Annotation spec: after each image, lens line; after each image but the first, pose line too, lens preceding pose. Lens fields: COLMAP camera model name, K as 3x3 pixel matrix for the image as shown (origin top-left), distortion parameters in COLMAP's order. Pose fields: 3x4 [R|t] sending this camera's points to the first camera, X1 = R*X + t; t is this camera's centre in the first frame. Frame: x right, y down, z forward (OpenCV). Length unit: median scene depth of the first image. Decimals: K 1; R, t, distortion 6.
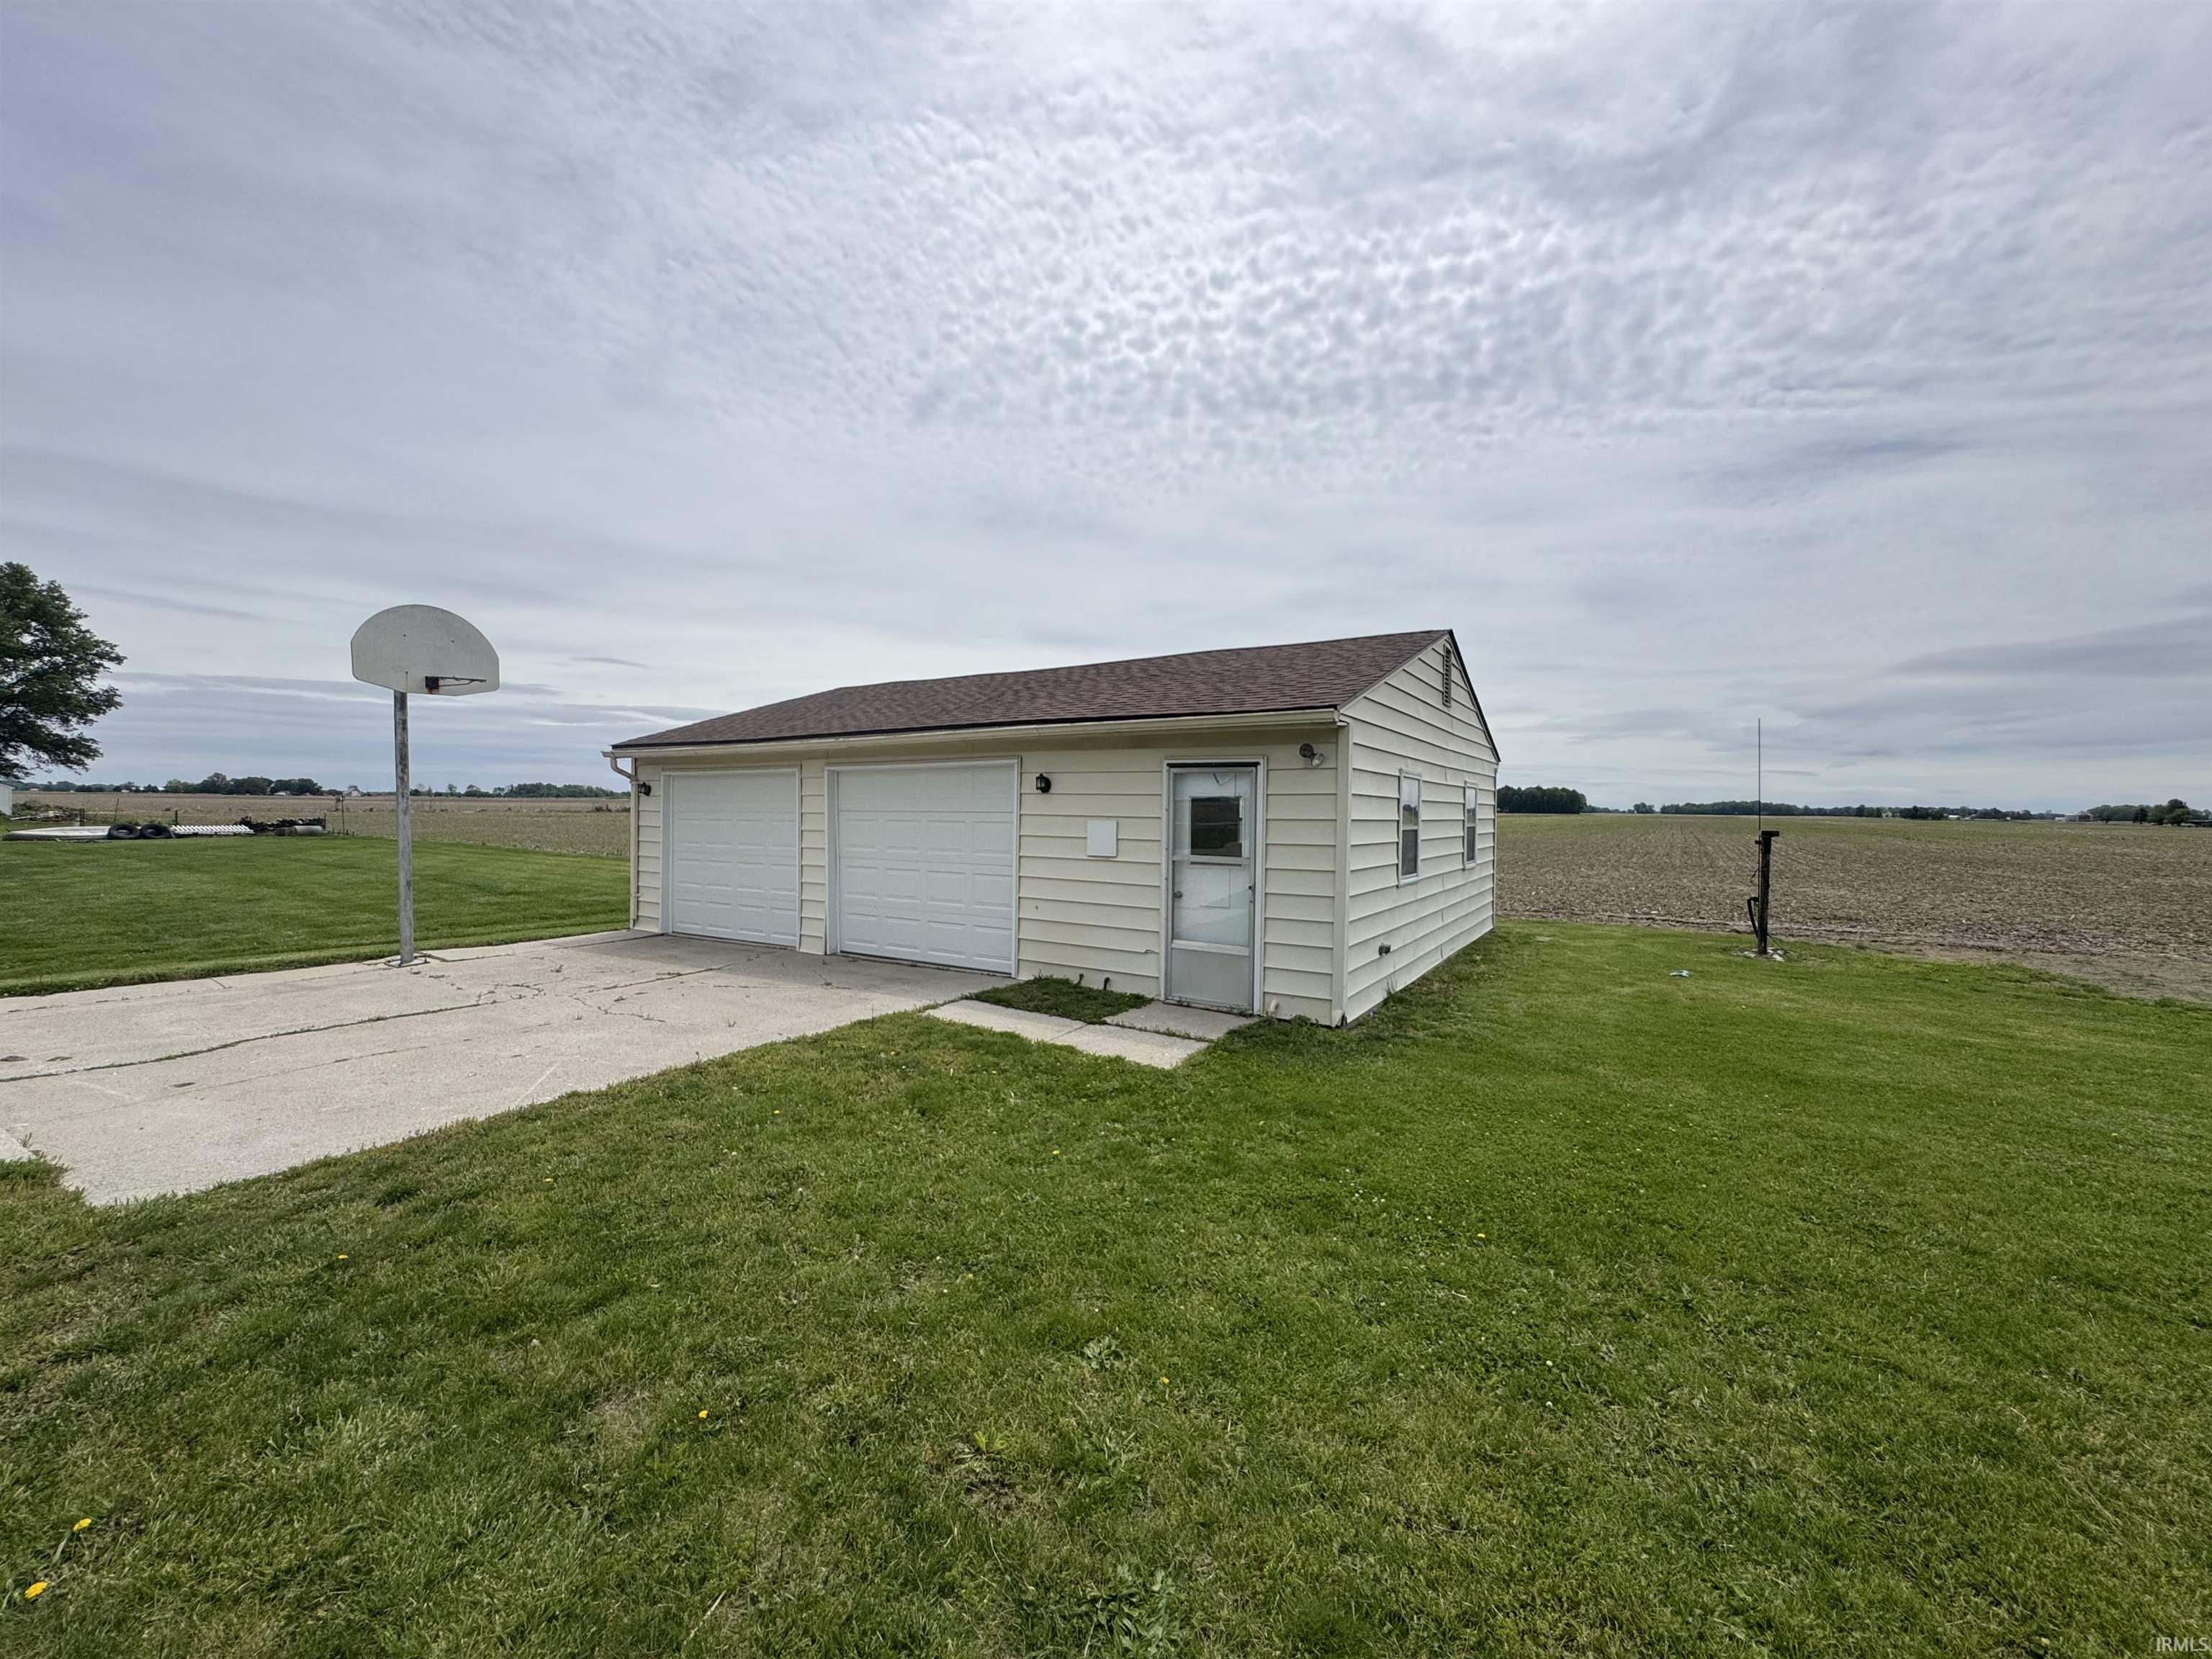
lens RADIAL K [[883.9, 0, 1108.9], [0, 883.9, 826.1], [0, 0, 1]] dist [-0.002827, 0.000067]
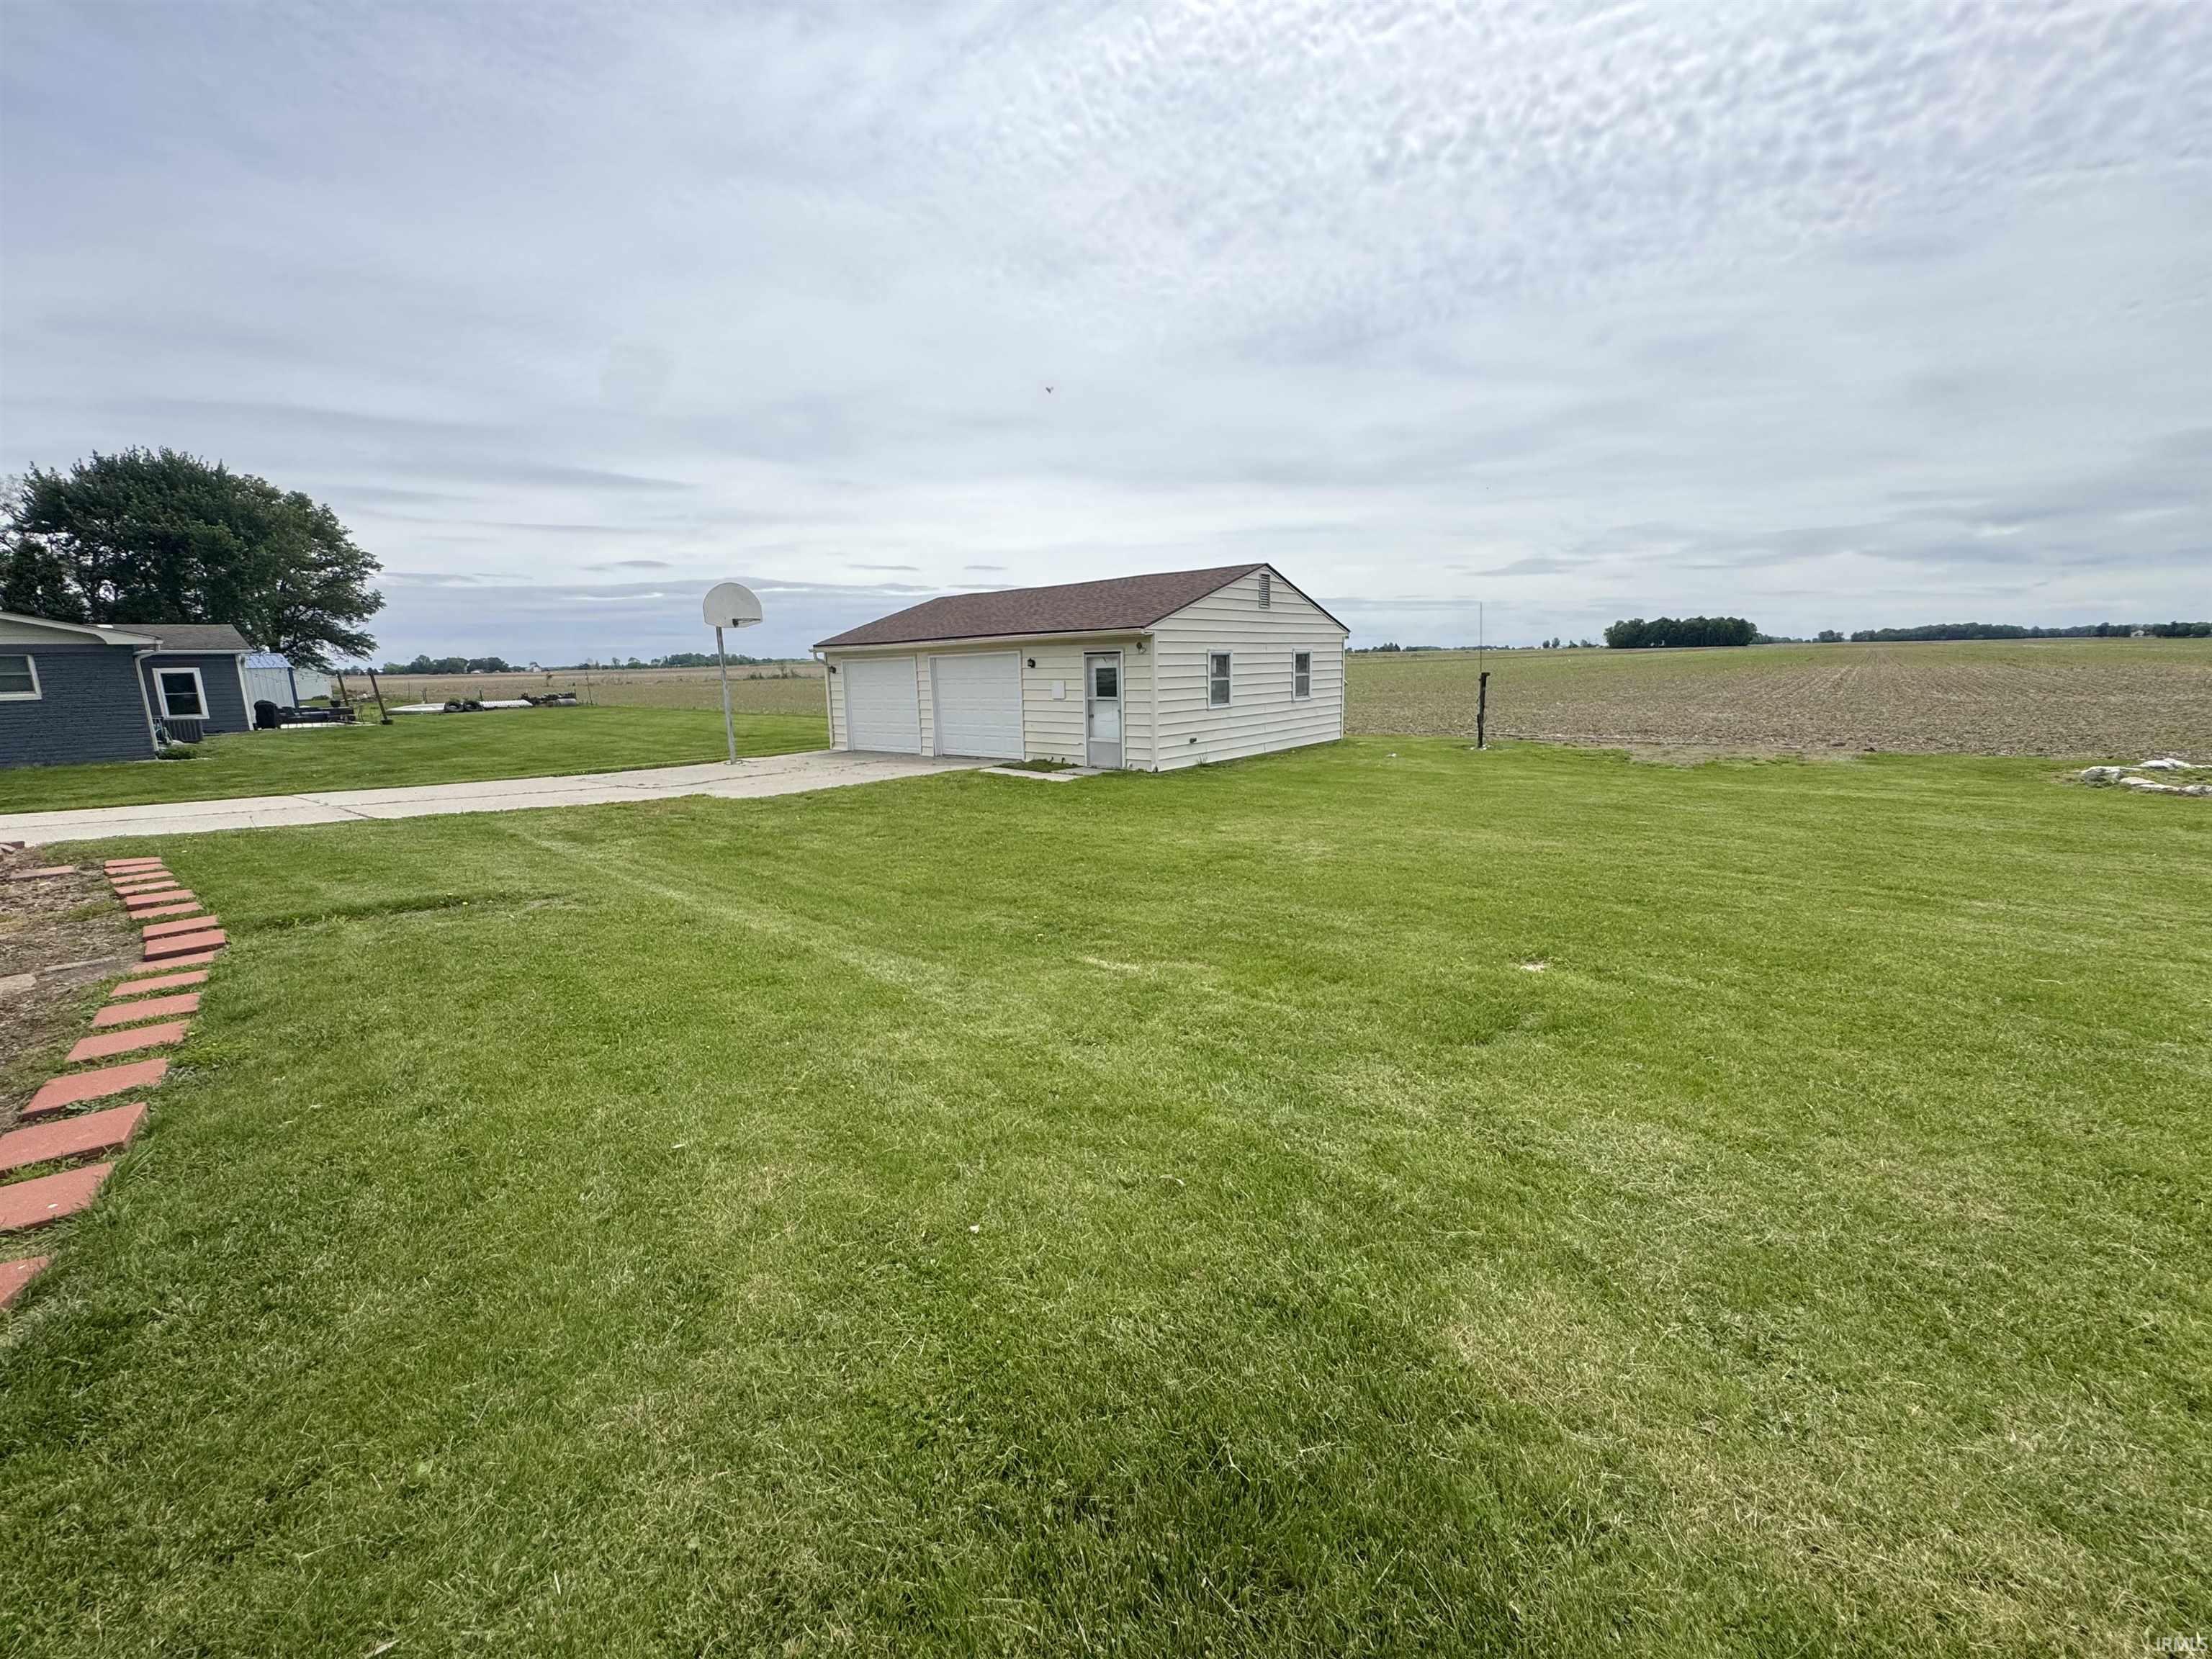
lens RADIAL K [[883.9, 0, 1112.3], [0, 883.9, 829.7], [0, 0, 1]] dist [-0.002827, 0.000067]
pose [[0.990772, -0.009744, -0.135189, 0.046461], [0.032428, 0.985486, 0.166632, -0.000524], [0.131603, -0.169478, 0.976708, -0.123972]]
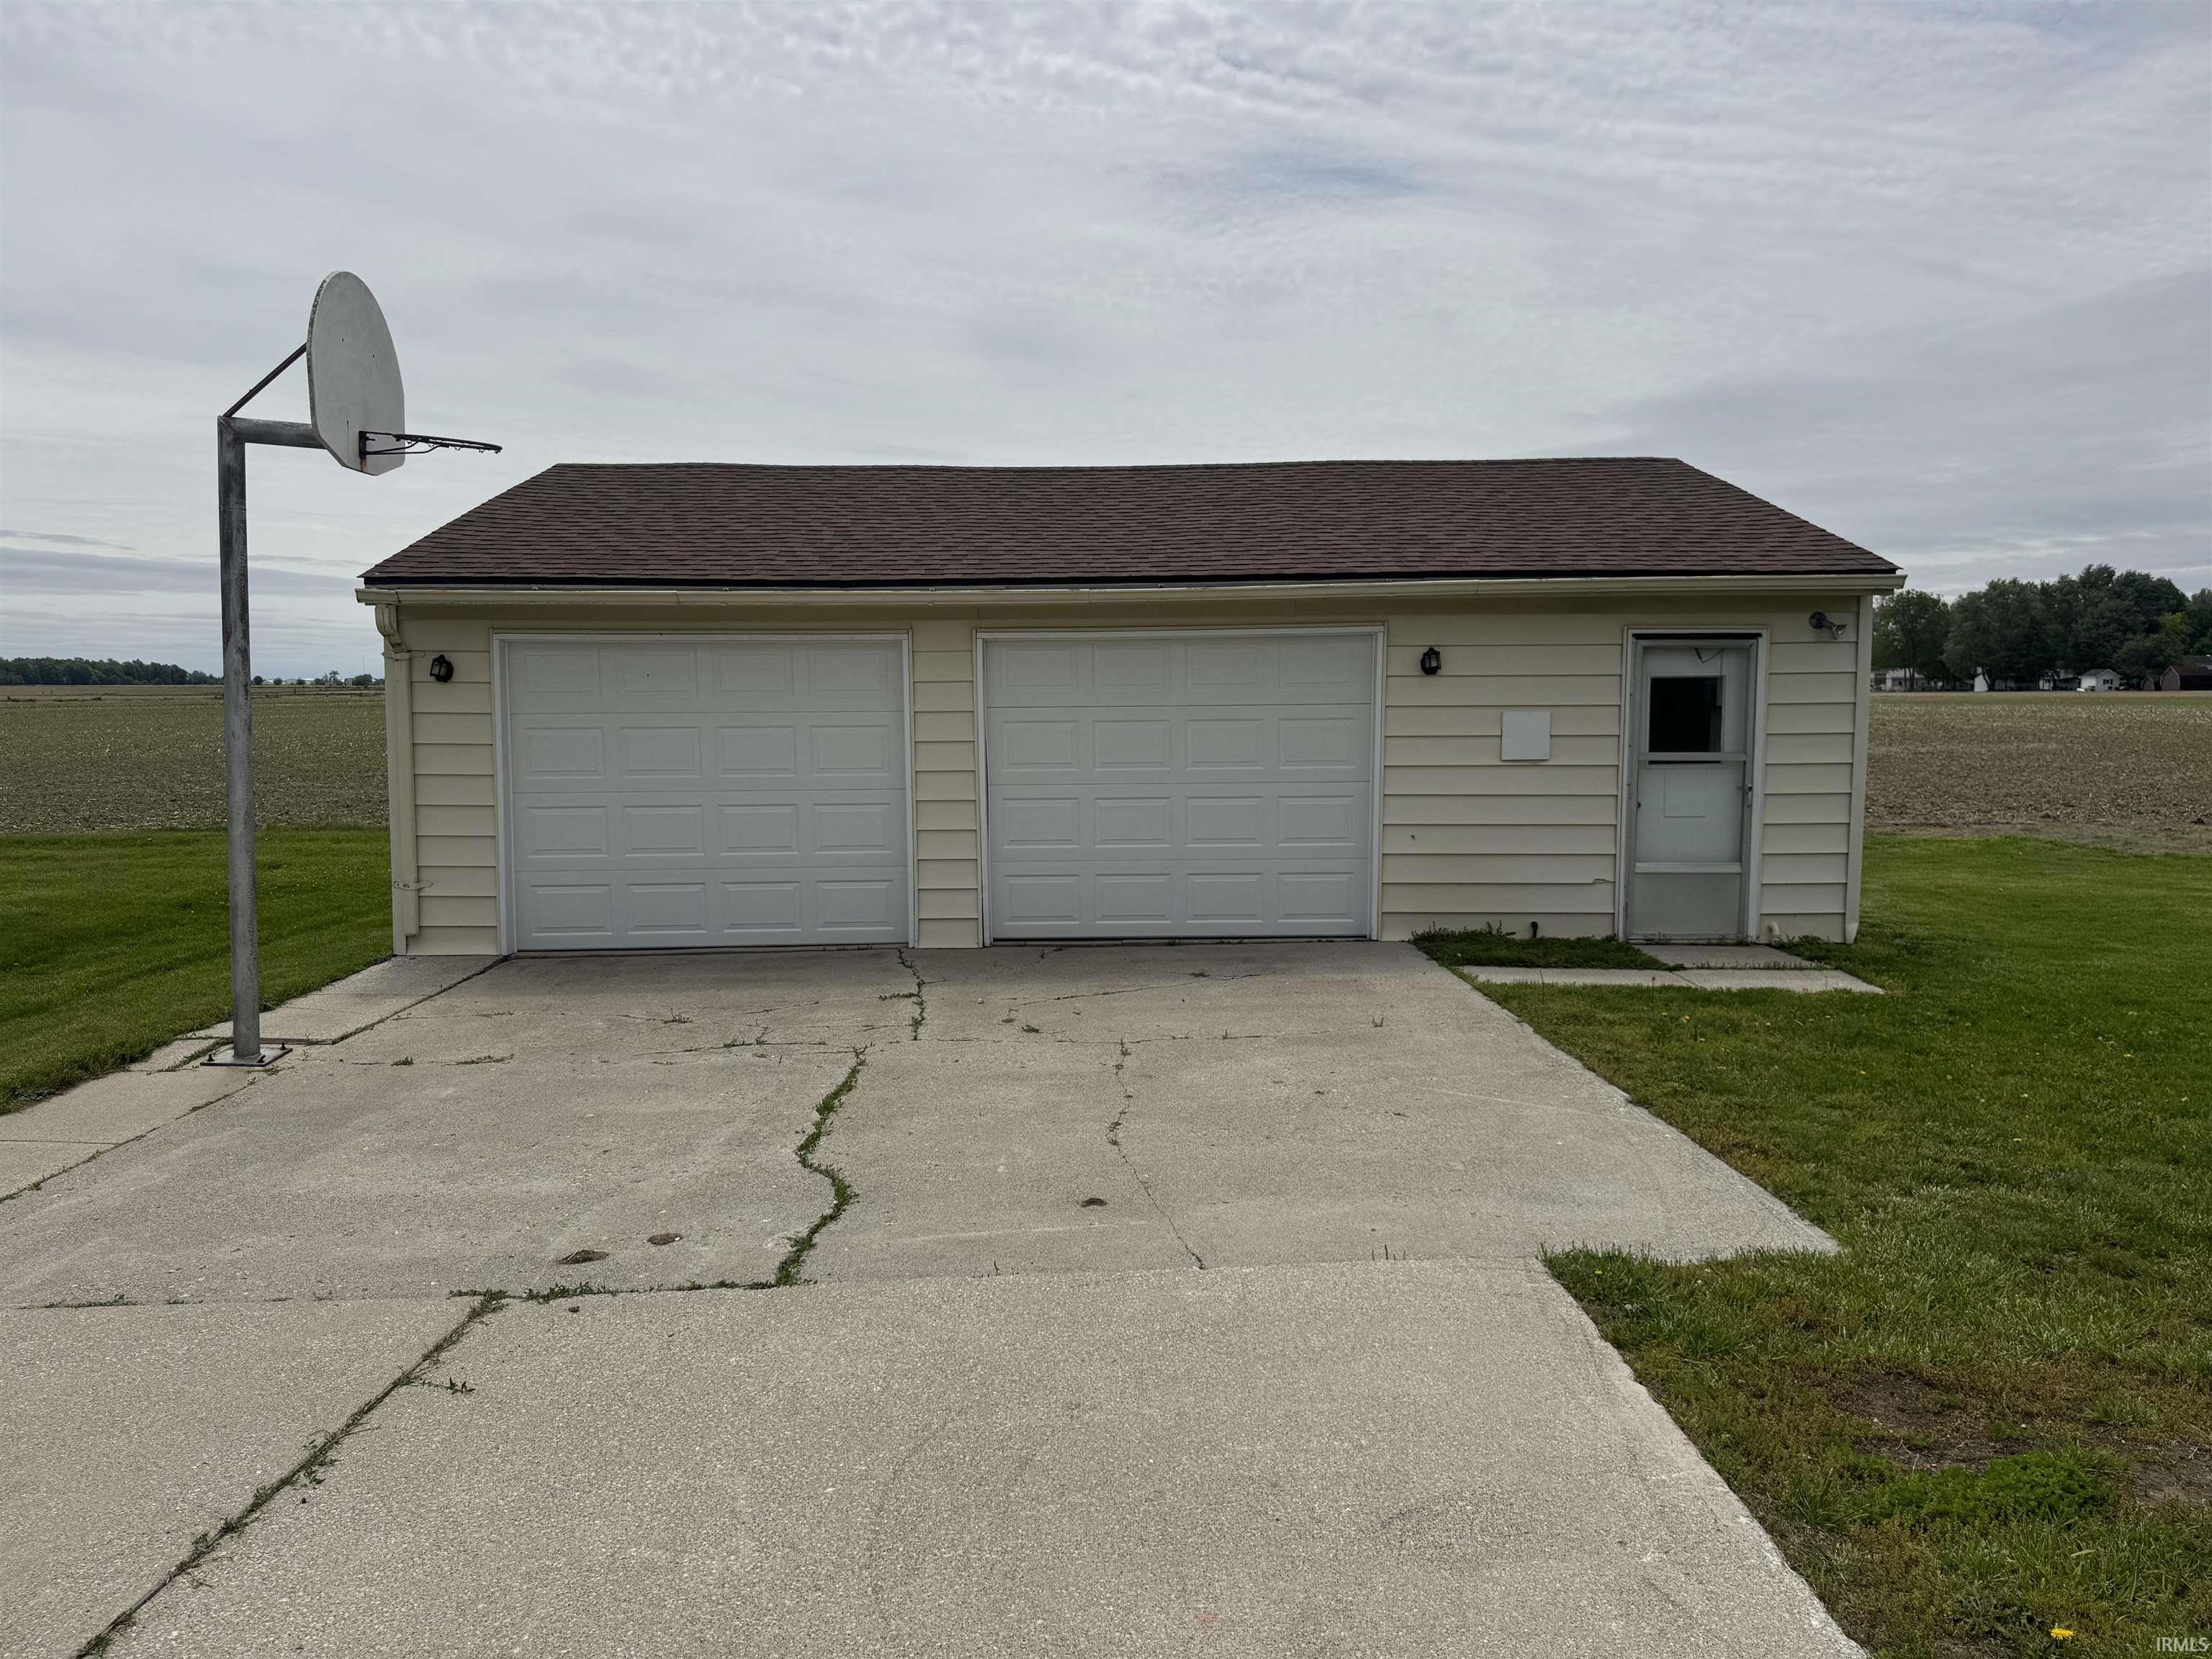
lens RADIAL K [[1546.7, 0, 1105.2], [0, 1546.7, 820.3], [0, 0, 1]] dist [0.012465, -0.009972]
pose [[0.842735, -0.061599, 0.534794, -0.119140], [0.024251, 0.996767, 0.076594, -0.002717], [-0.537783, -0.051579, 0.841504, 0.012185]]
